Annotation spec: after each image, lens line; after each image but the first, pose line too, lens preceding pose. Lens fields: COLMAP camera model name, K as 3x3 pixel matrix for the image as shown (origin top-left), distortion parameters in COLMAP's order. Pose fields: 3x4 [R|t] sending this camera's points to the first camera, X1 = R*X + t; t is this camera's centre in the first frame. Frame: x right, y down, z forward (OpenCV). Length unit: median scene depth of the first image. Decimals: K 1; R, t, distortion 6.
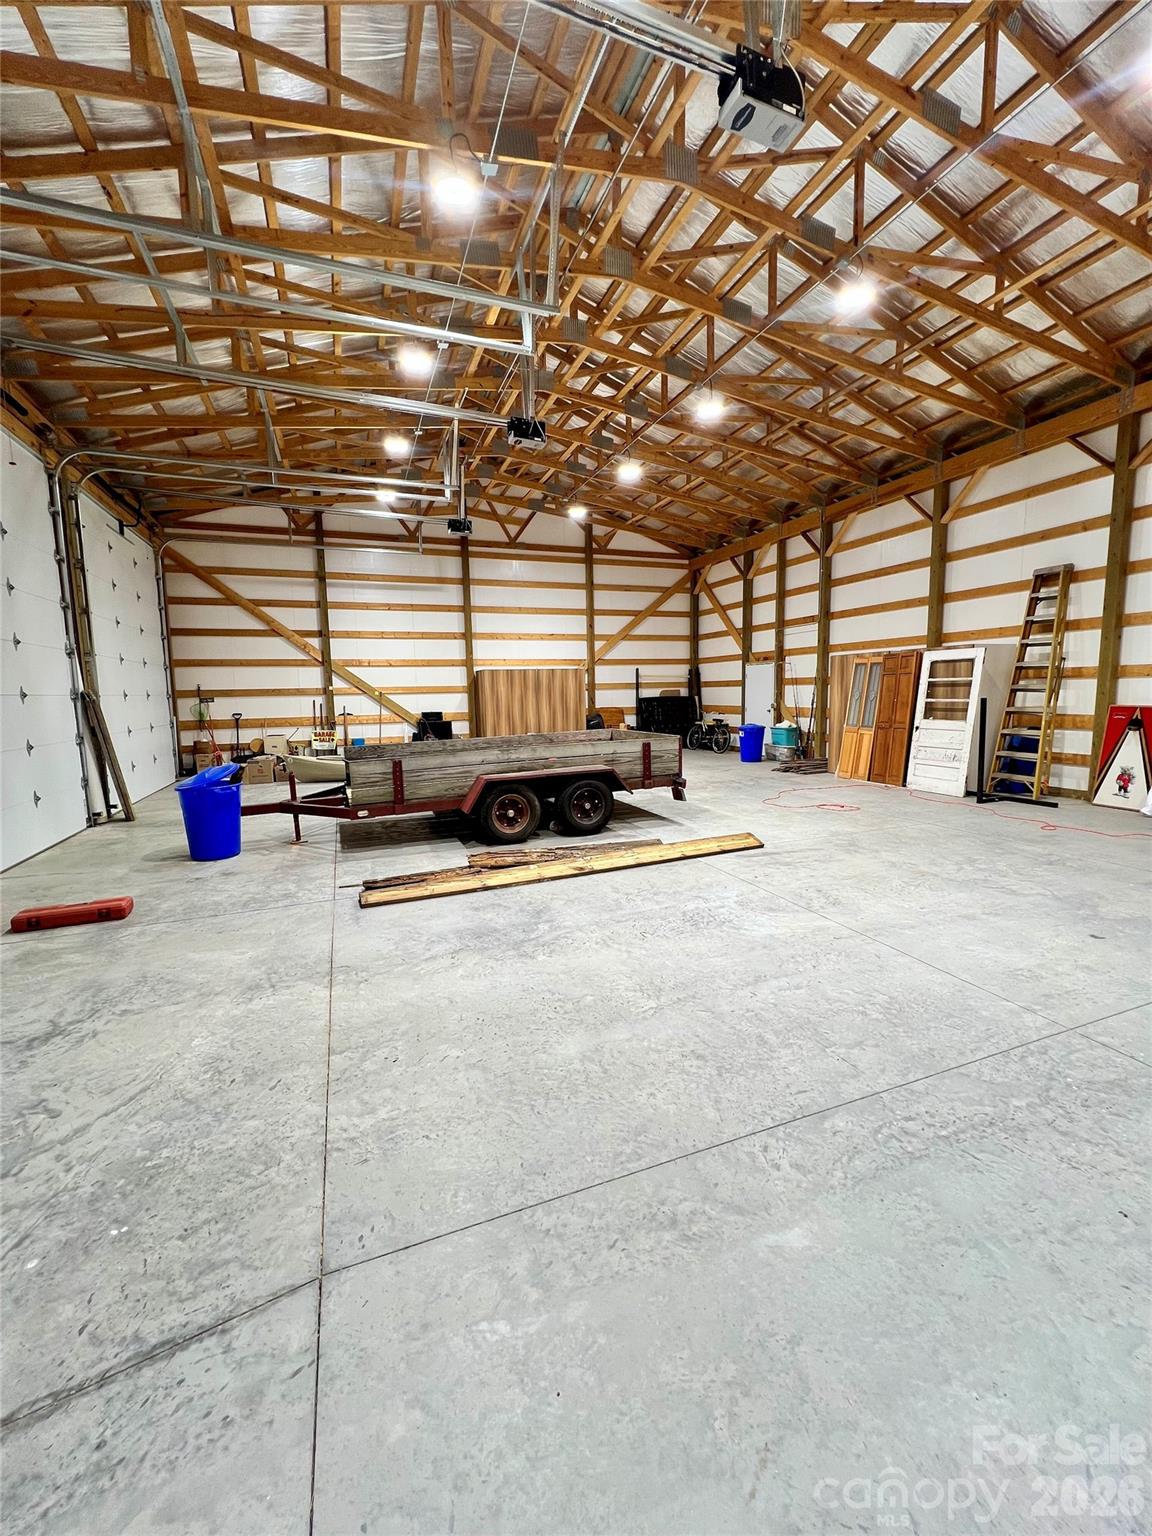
lens RADIAL K [[618.3, 0, 578.1], [0, 618.3, 765.9], [0, 0, 1]] dist [-0.000902, 0.002004]
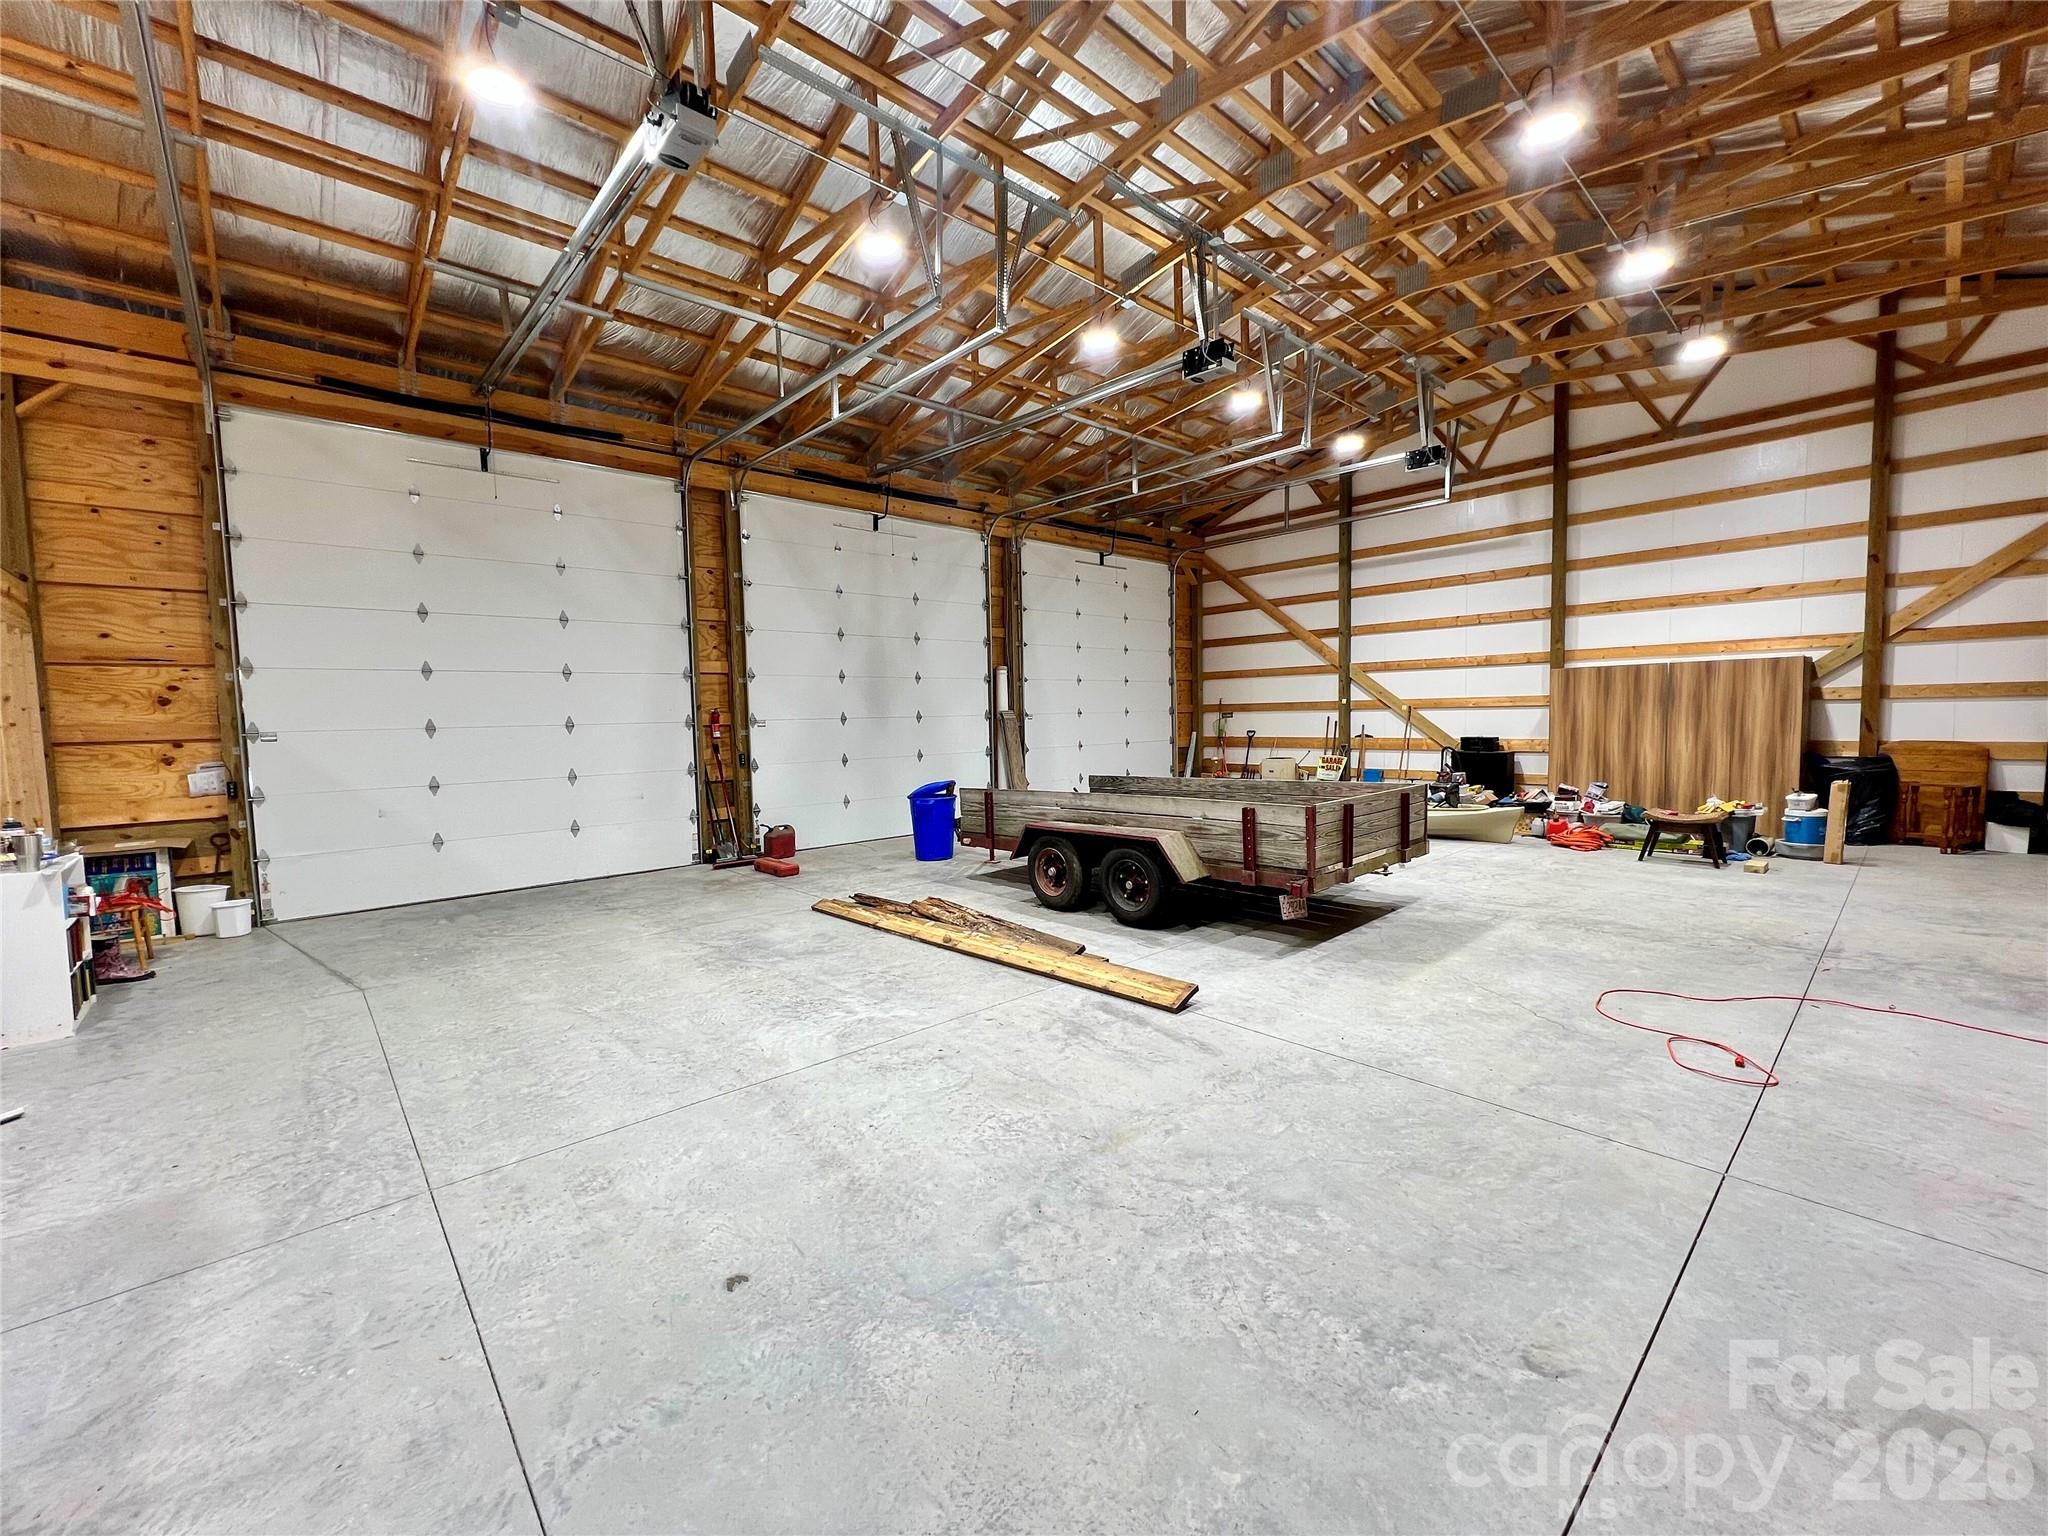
lens RADIAL K [[824.4, 0, 1023.1], [0, 824.4, 765.7], [0, 0, 1]] dist [-0.000902, 0.002004]
pose [[0.364946, 0.072426, -0.928208, 0.409525], [-0.097575, 0.994455, 0.039231, -0.047200], [0.925902, 0.076252, 0.369989, 0.257548]]
